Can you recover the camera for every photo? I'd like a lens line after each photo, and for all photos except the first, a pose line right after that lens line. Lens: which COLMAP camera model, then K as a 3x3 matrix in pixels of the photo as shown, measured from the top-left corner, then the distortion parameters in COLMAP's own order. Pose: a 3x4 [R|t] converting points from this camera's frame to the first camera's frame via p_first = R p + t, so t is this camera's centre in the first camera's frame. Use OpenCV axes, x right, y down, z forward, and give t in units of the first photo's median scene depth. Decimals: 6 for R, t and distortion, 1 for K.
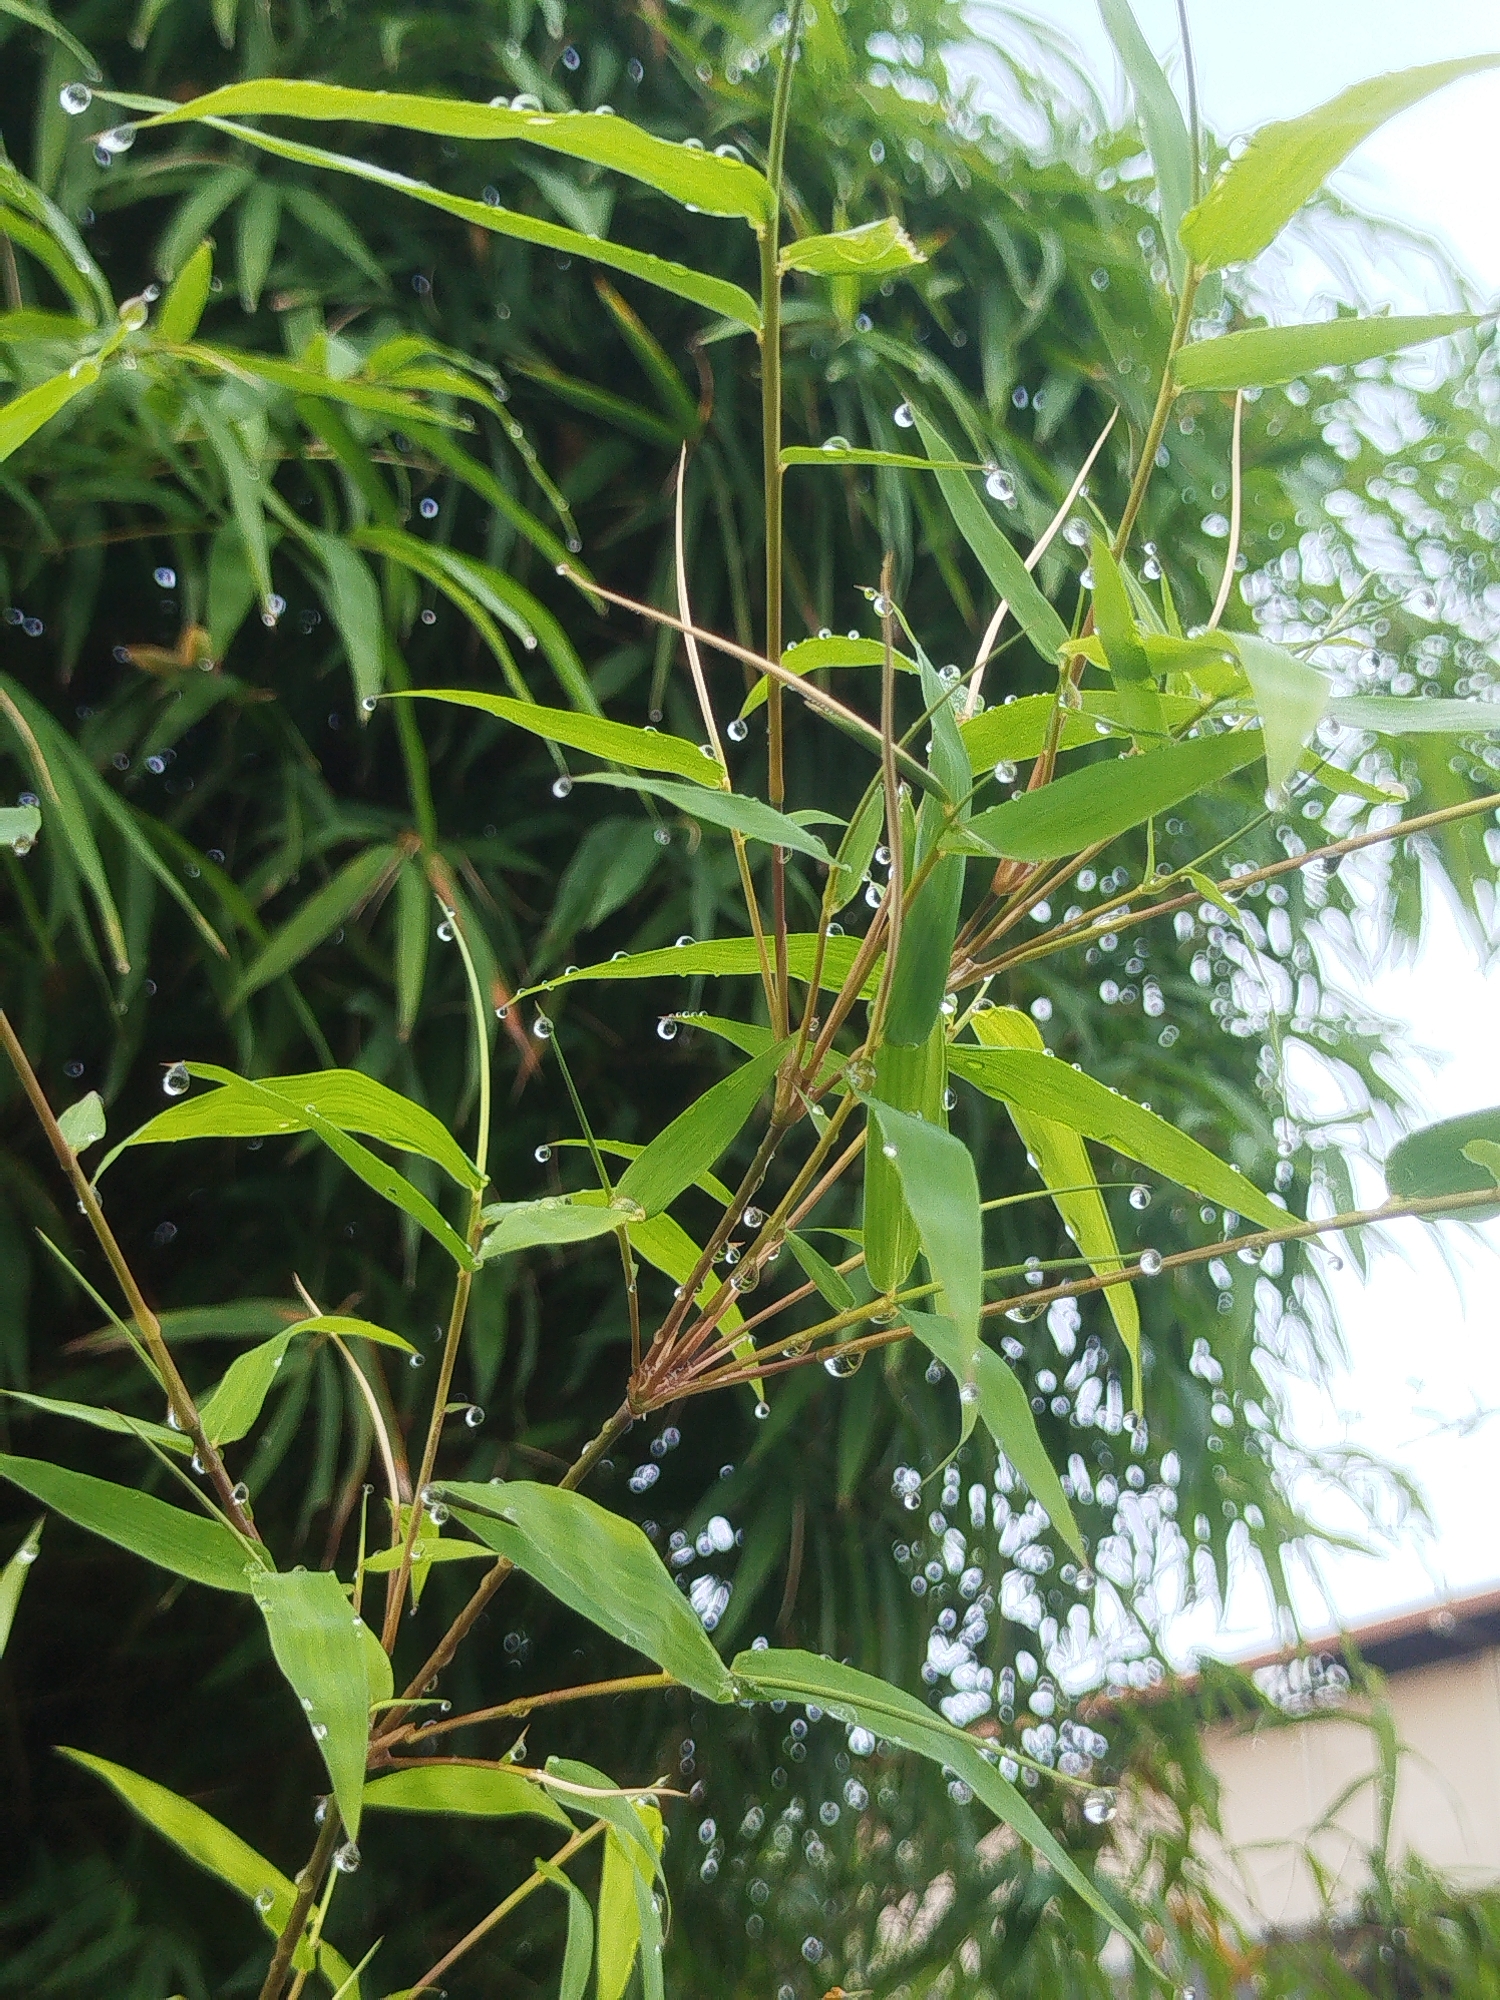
lens RADIAL K [[2762.7, 0, 750.0], [0, 2762.7, 1000.0], [0, 0, 1]] dist [-0.034923, -0.091252]
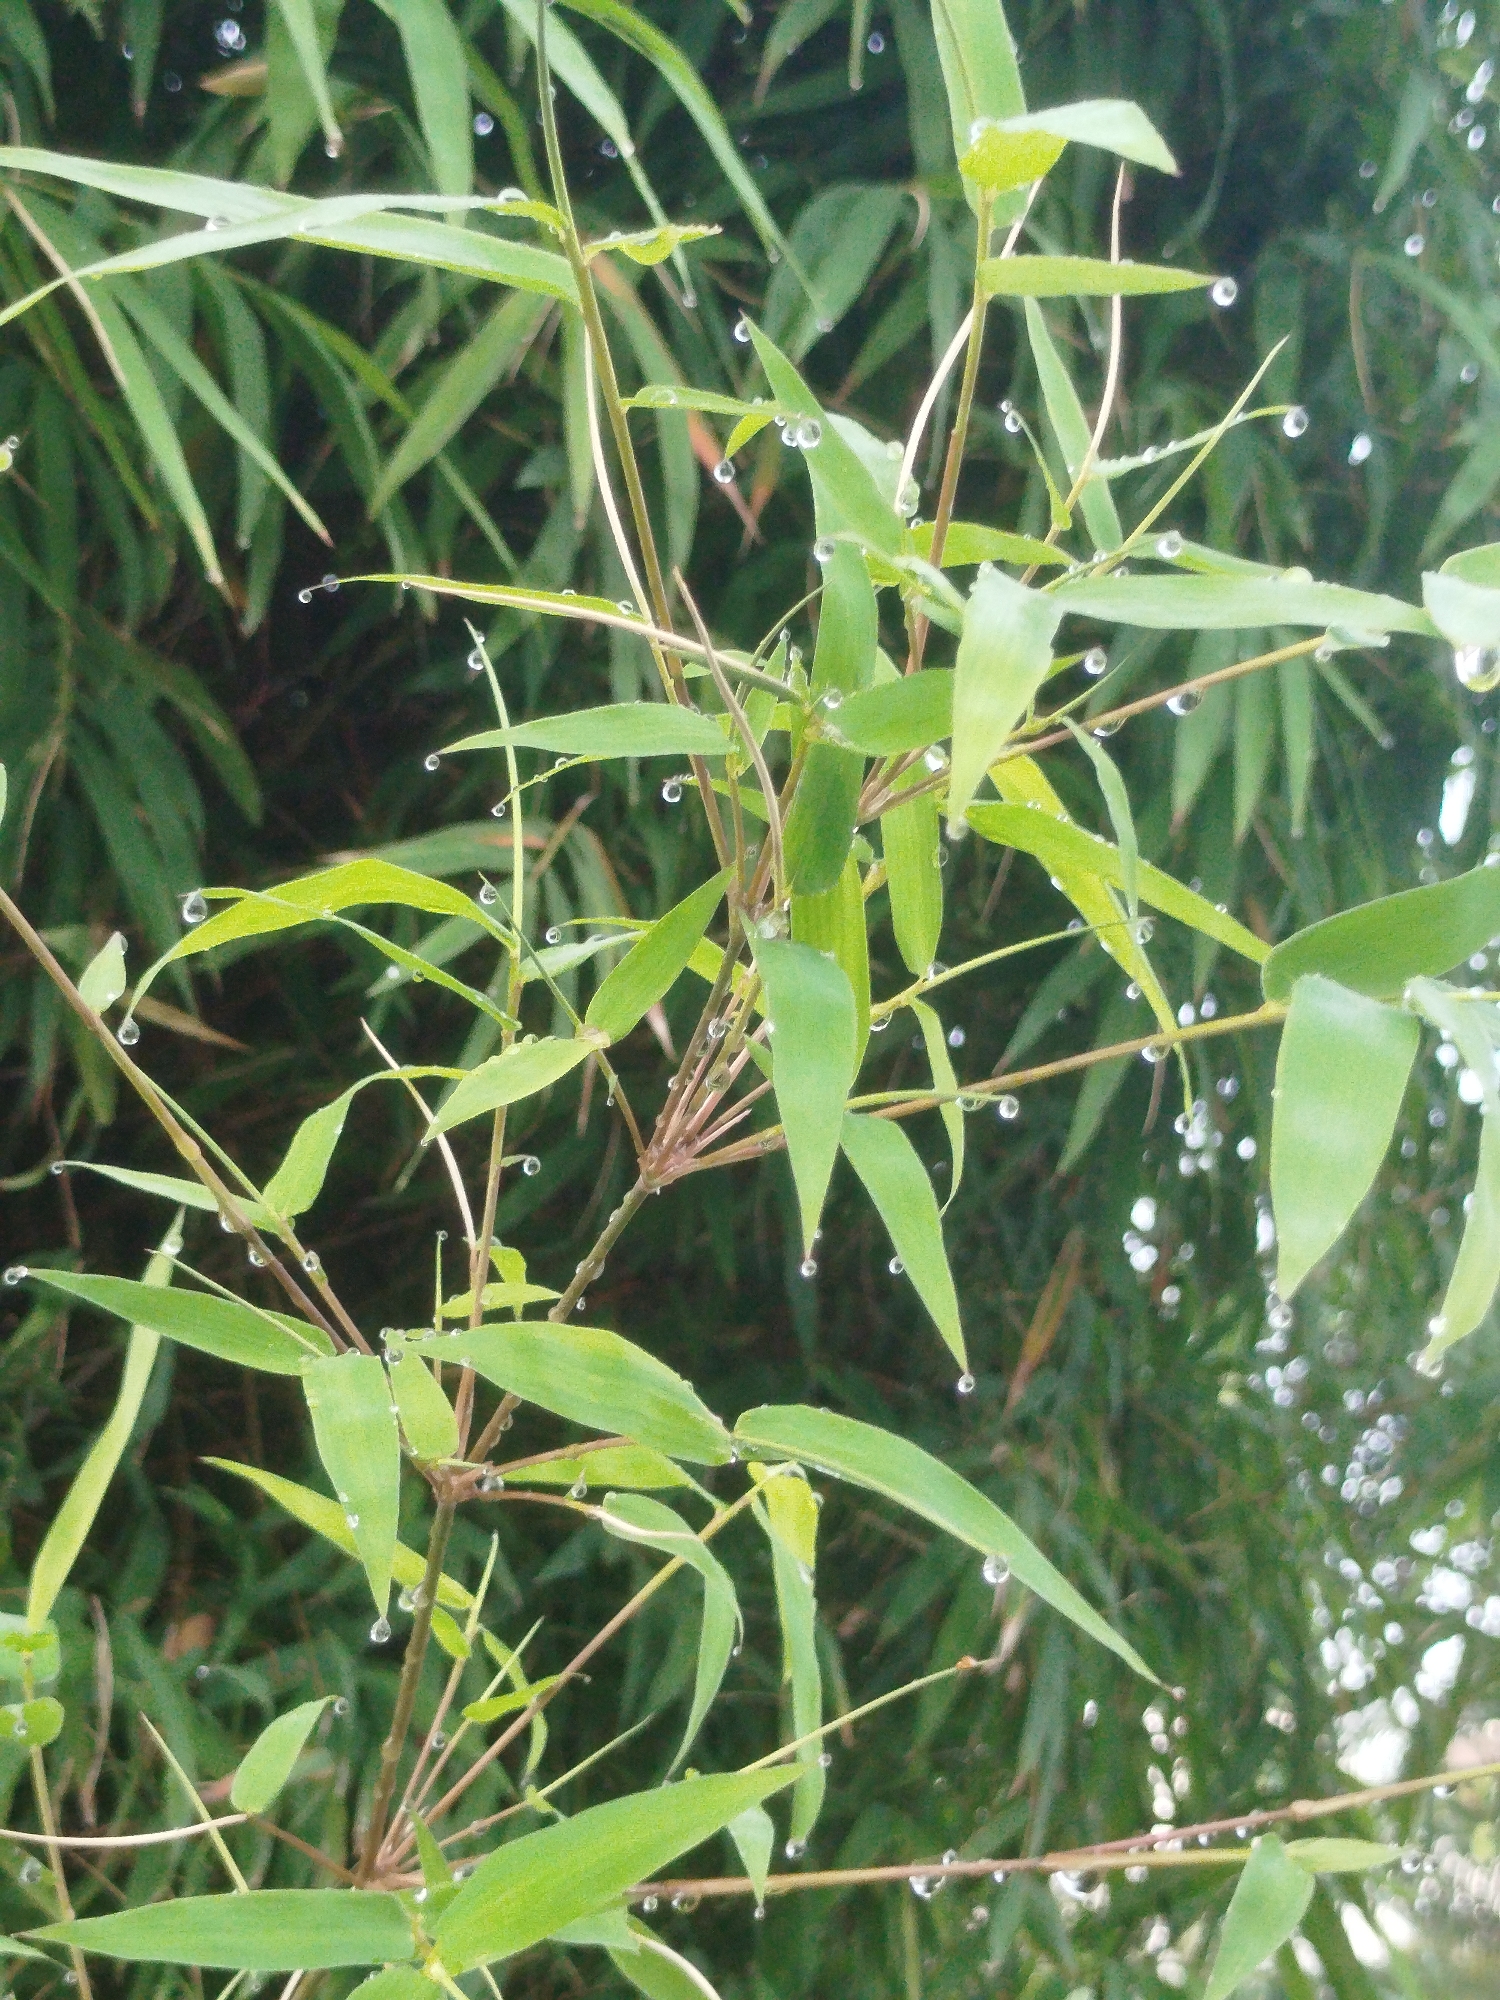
lens RADIAL K [[4206.4, 0, 750.0], [0, 4206.4, 1000.0], [0, 0, 1]] dist [0.296830, 0.028812]
pose [[0.984311, -0.059130, -0.166241, 0.250120], [0.097612, 0.967352, 0.233884, -0.273942], [0.146984, -0.246442, 0.957947, -0.493074]]
